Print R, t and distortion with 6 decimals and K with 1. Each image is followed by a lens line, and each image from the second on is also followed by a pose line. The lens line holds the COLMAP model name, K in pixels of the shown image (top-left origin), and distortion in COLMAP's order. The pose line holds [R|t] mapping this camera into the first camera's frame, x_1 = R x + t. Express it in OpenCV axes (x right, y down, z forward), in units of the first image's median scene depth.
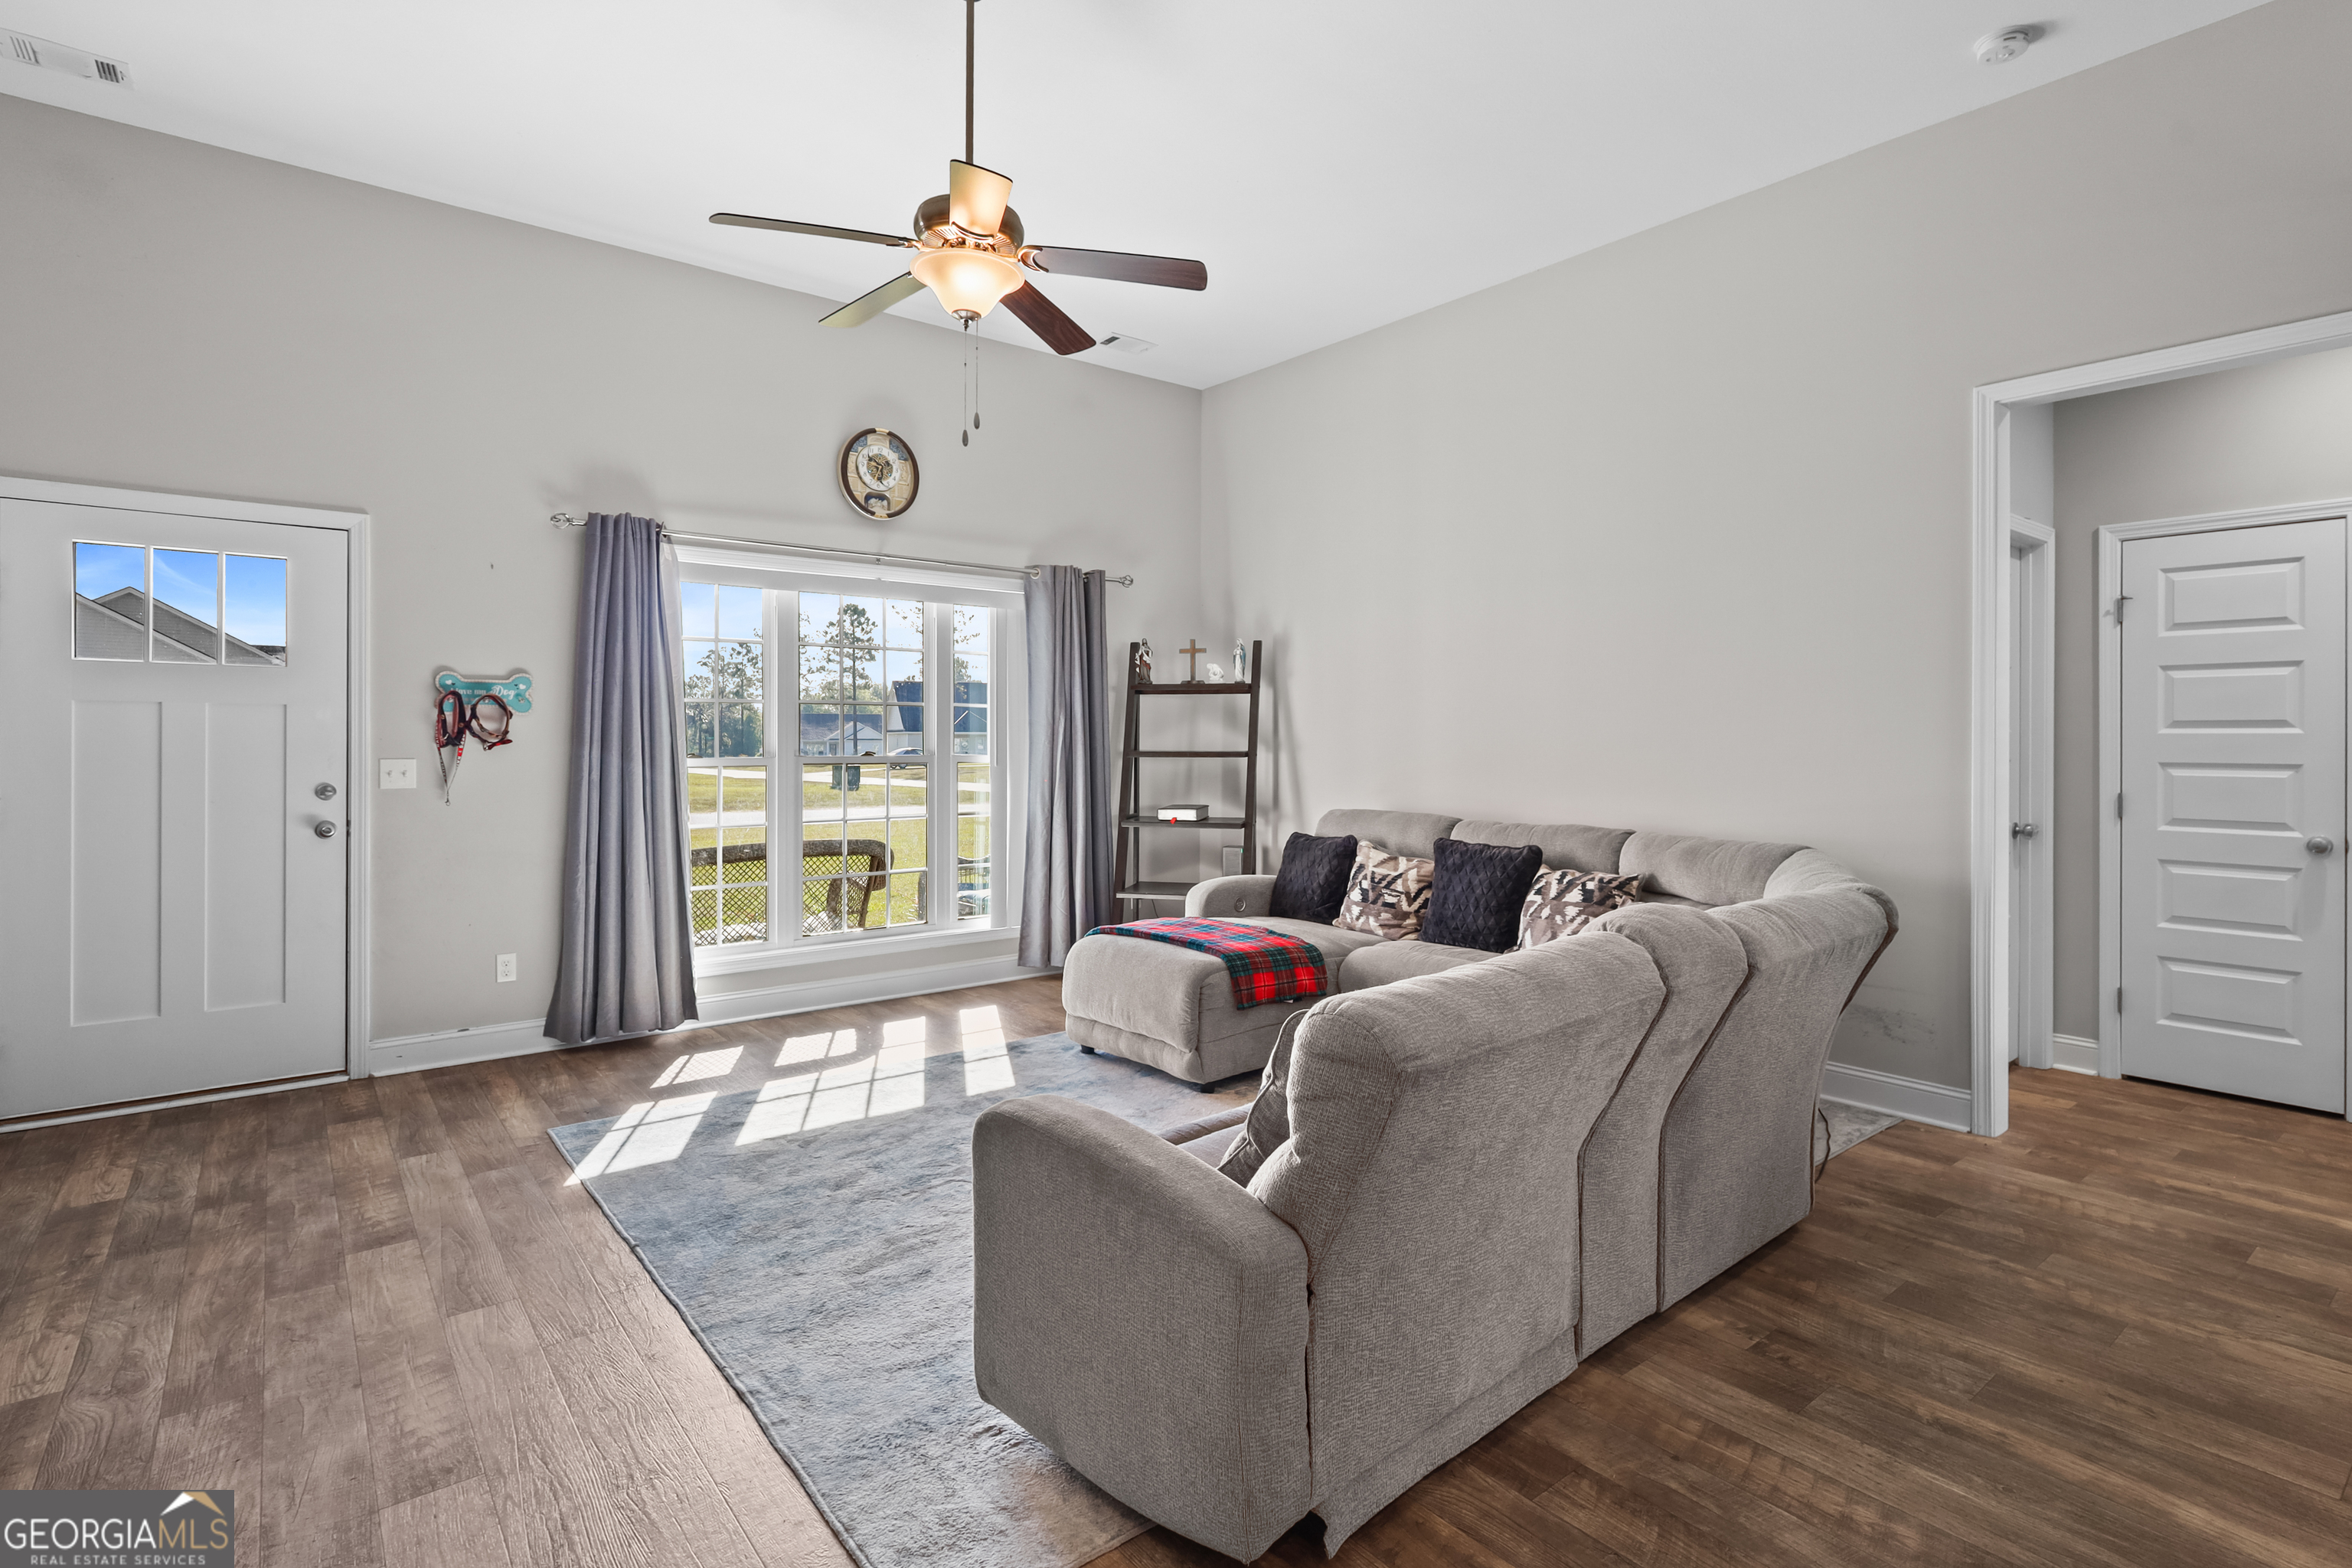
lens RADIAL K [[1144.7, 0, 1207.7], [0, 1144.7, 740.0], [0, 0, 1]] dist [0.002029, 0.000614]
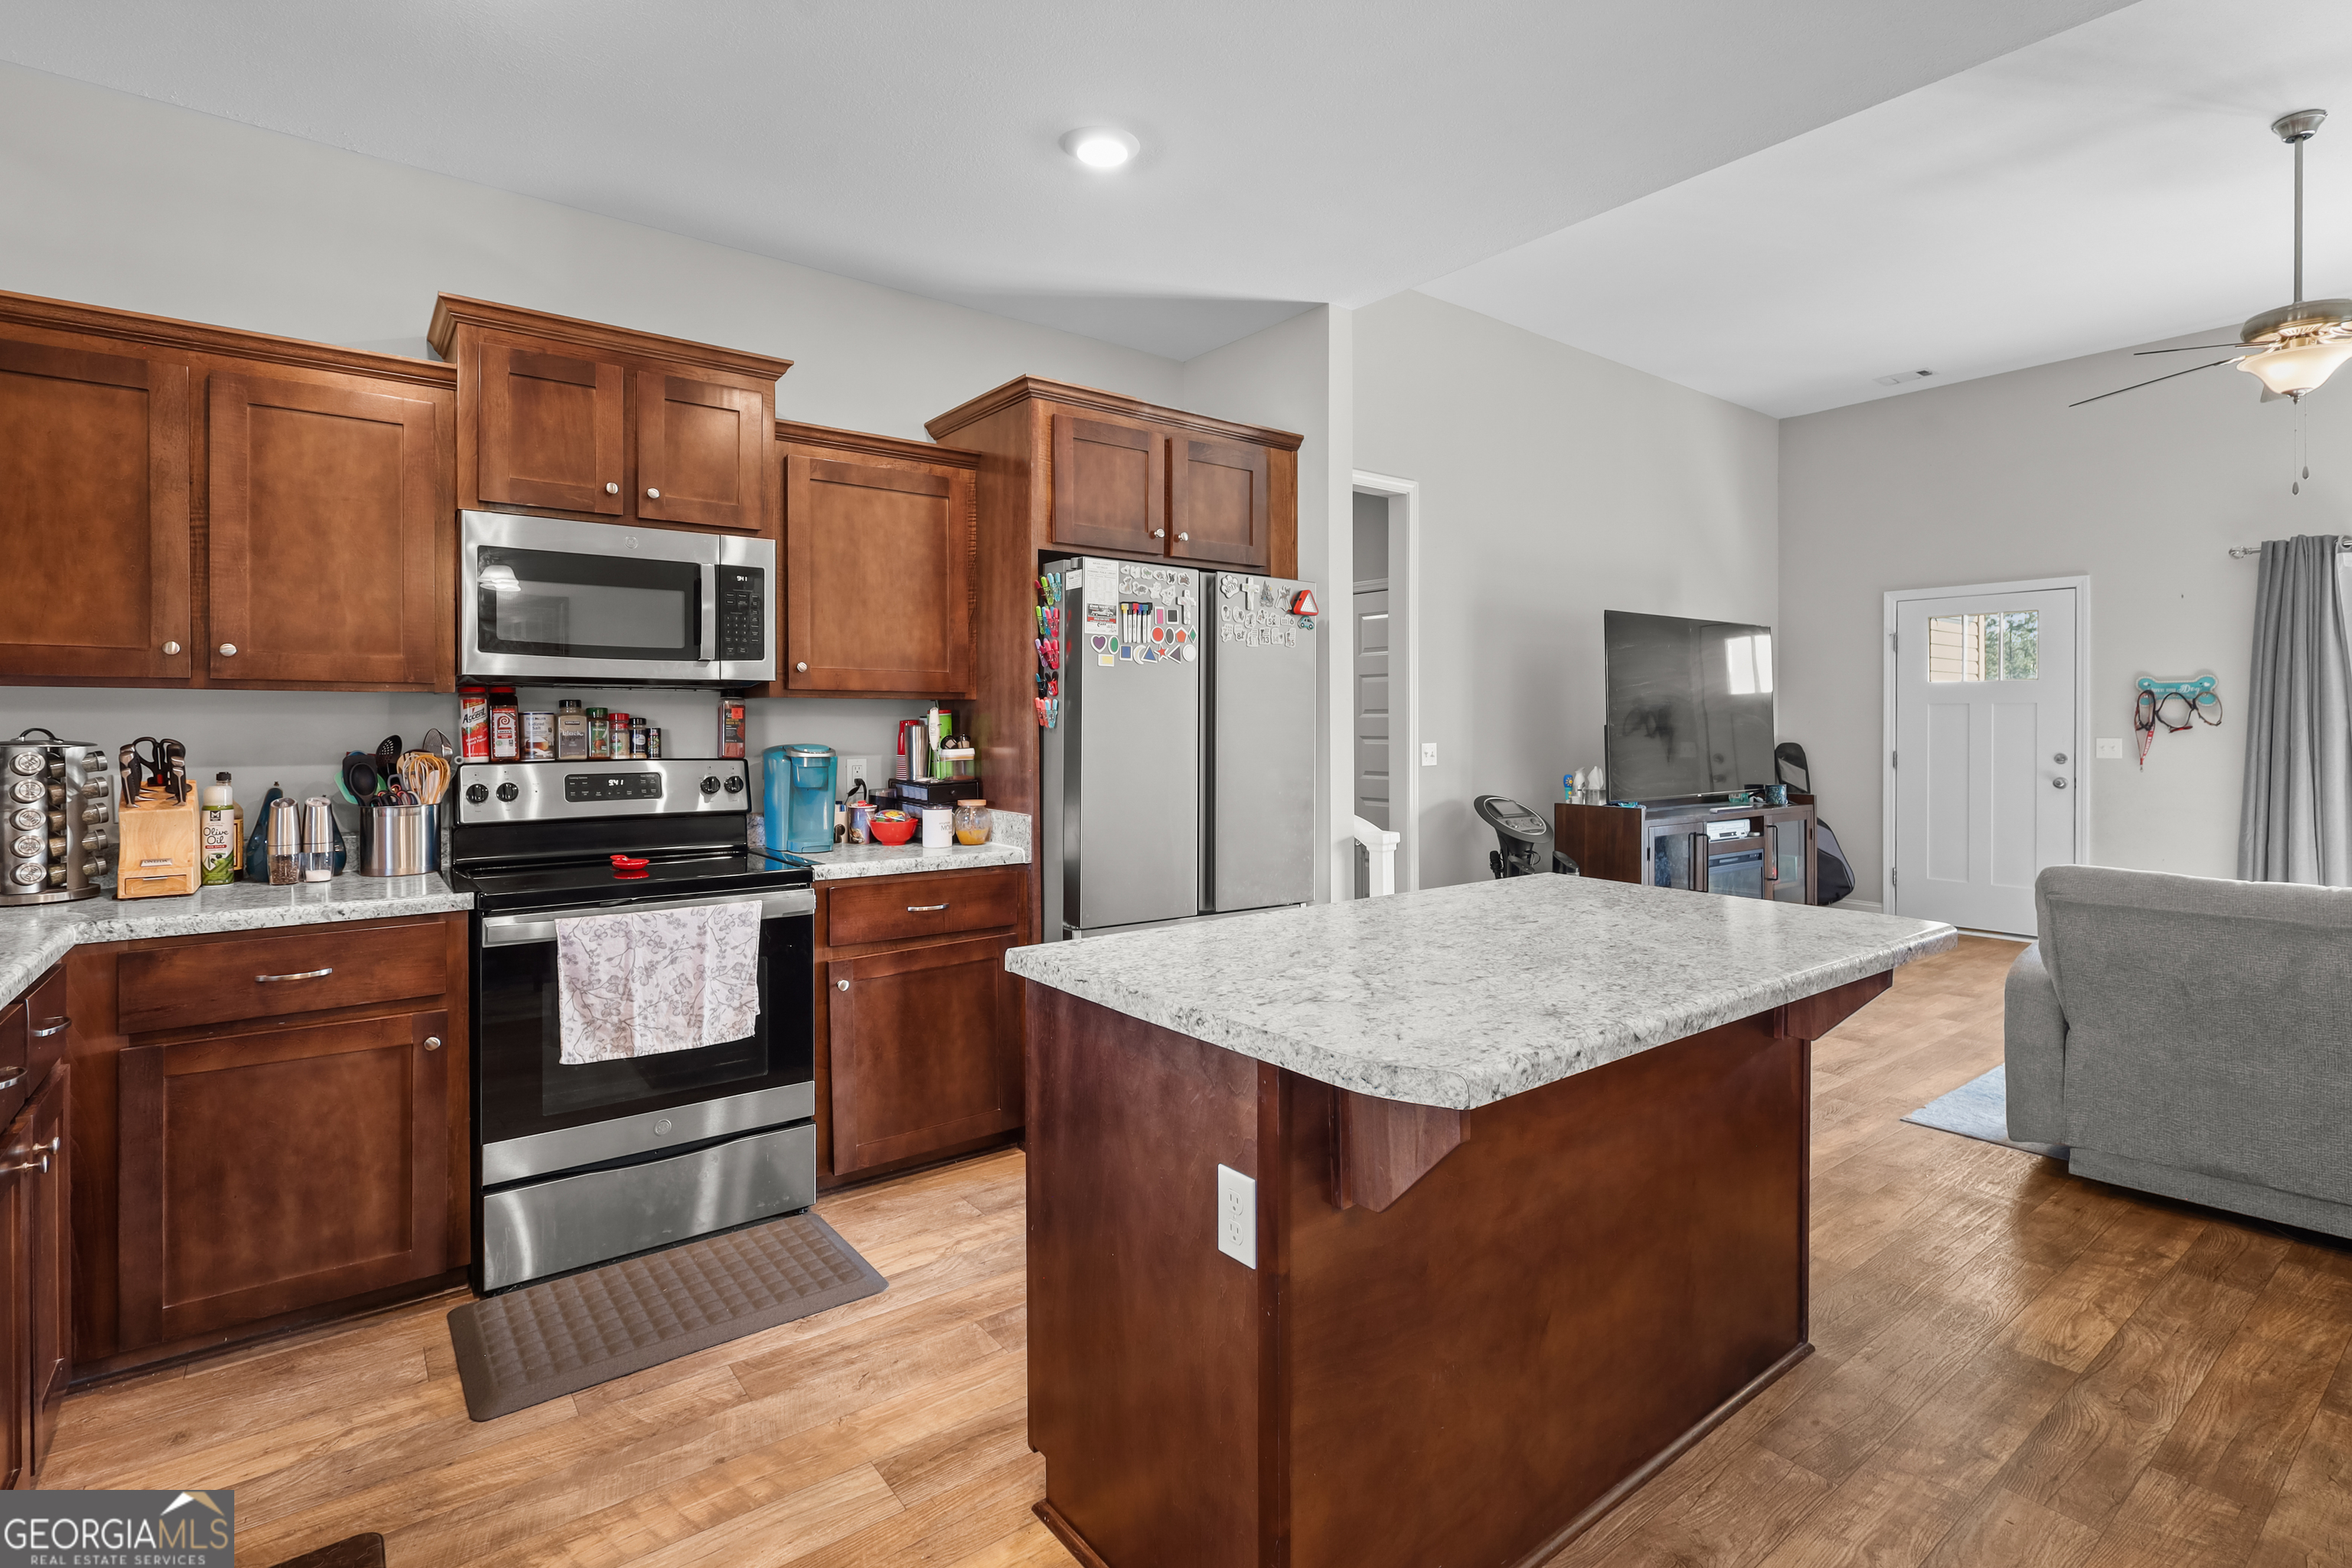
lens RADIAL K [[1121.2, 0, 1180.9], [0, 1121.2, 724.8], [0, 0, 1]] dist [-0.000863, 0.000545]
pose [[-0.024777, -0.000915, -0.999693, 0.672797], [0.000480, 0.999999, -0.000927, -0.000233], [0.999693, -0.000503, -0.024777, -0.129680]]
